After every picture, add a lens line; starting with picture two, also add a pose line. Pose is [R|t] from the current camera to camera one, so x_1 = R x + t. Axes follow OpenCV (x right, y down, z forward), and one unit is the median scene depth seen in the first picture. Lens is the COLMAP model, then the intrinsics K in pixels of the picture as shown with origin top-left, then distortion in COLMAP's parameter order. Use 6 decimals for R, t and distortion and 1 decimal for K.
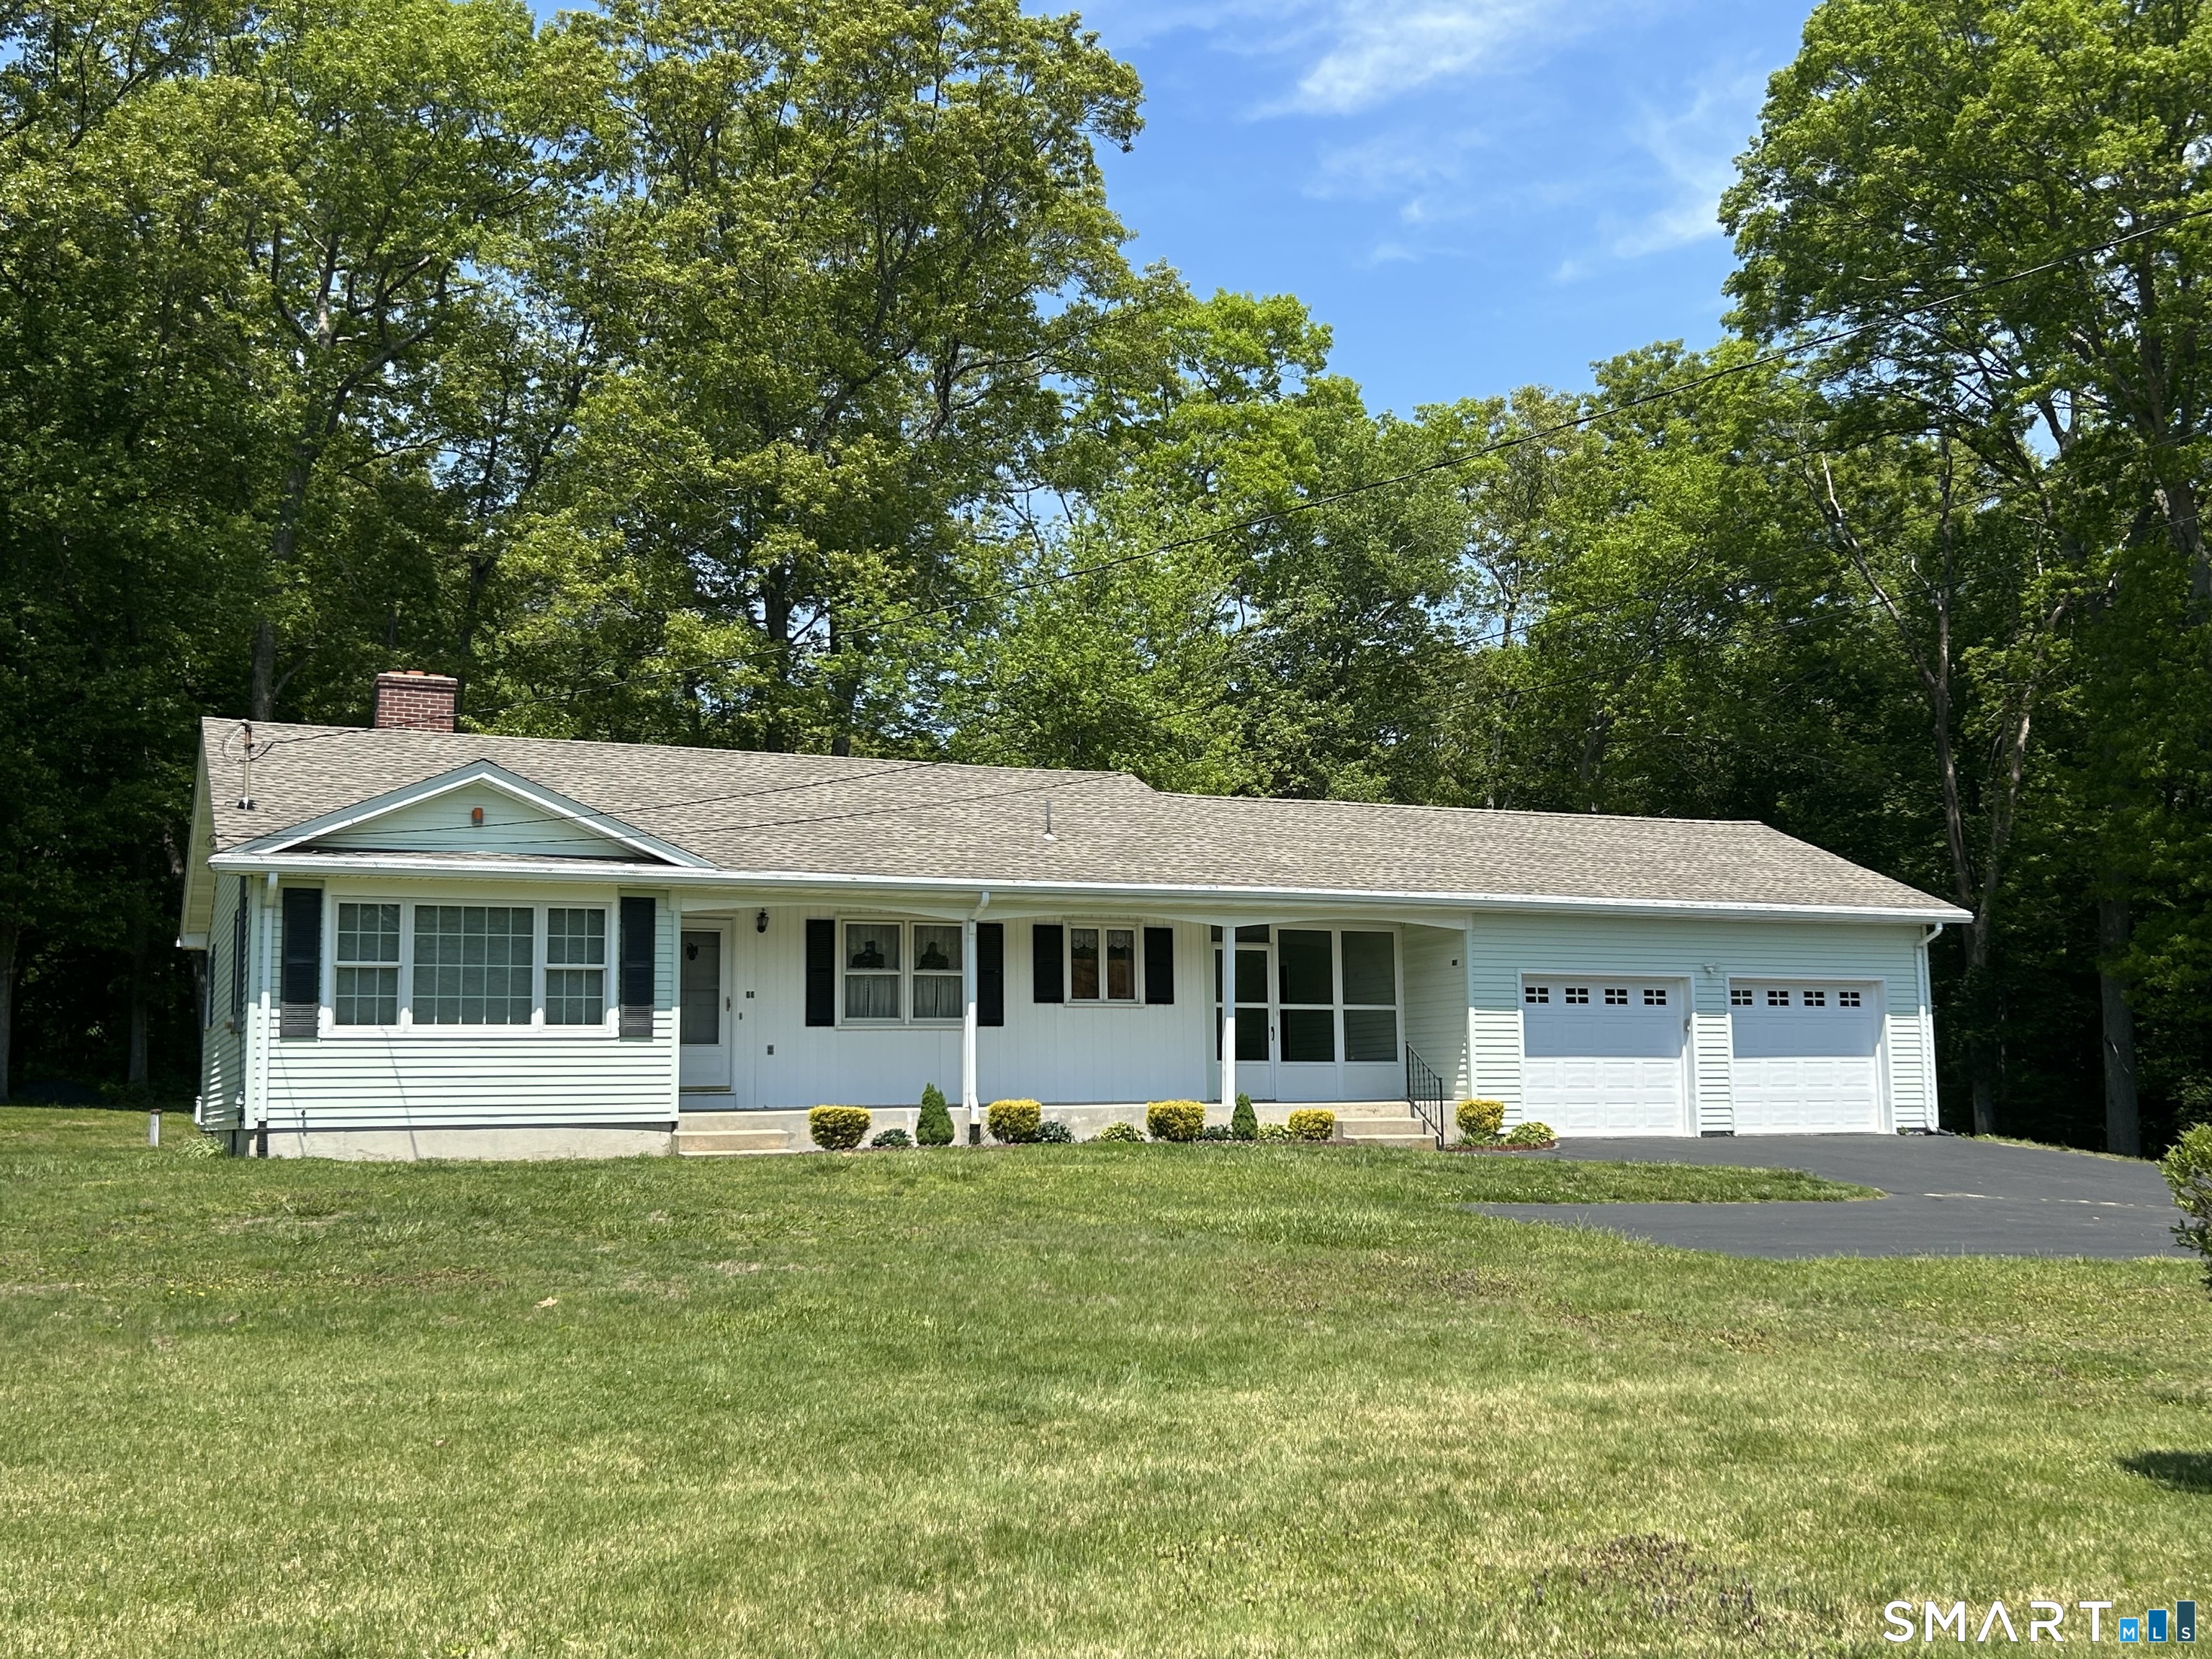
lens RADIAL K [[2247.3, 0, 1111.4], [0, 2247.3, 828.5], [0, 0, 1]] dist [0.045768, 0.000000]
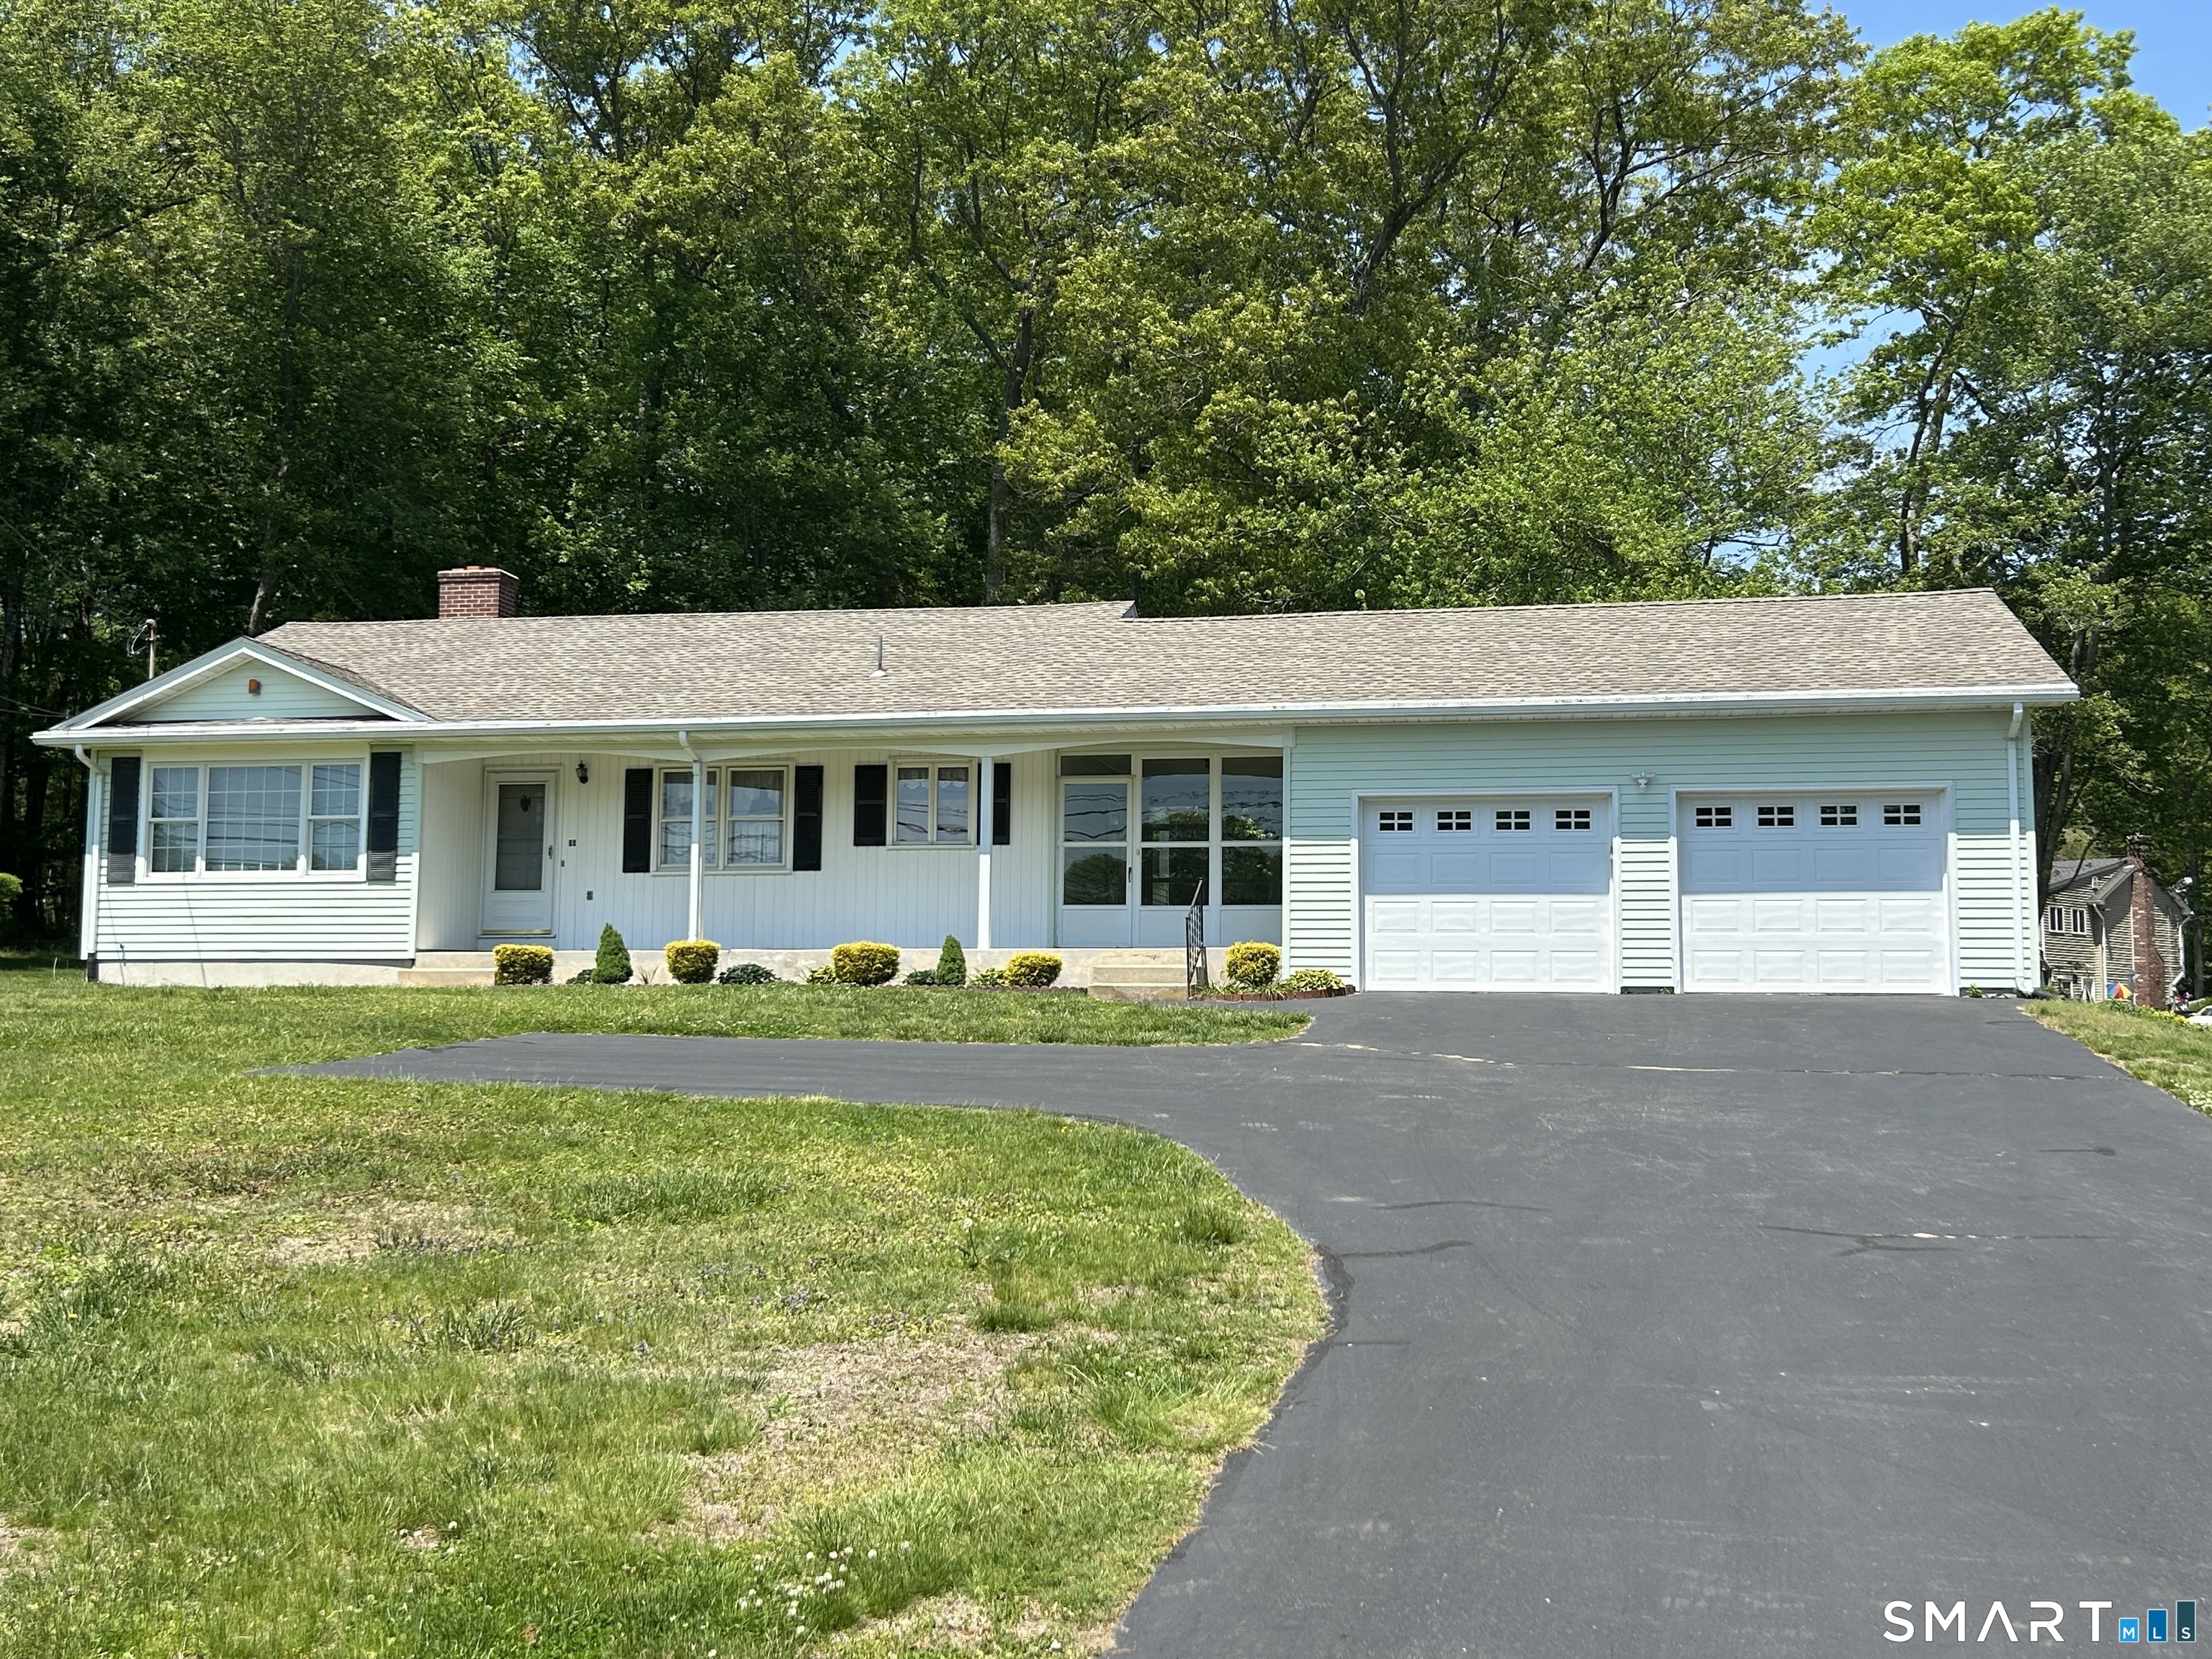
lens RADIAL K [[2247.3, 0, 1109.5], [0, 2247.3, 826.4], [0, 0, 1]] dist [0.045768, 0.000000]
pose [[0.817144, -0.033219, -0.575476, 0.686594], [0.056767, 0.998123, 0.022991, 0.059847], [0.573632, -0.051455, 0.817495, 0.304519]]
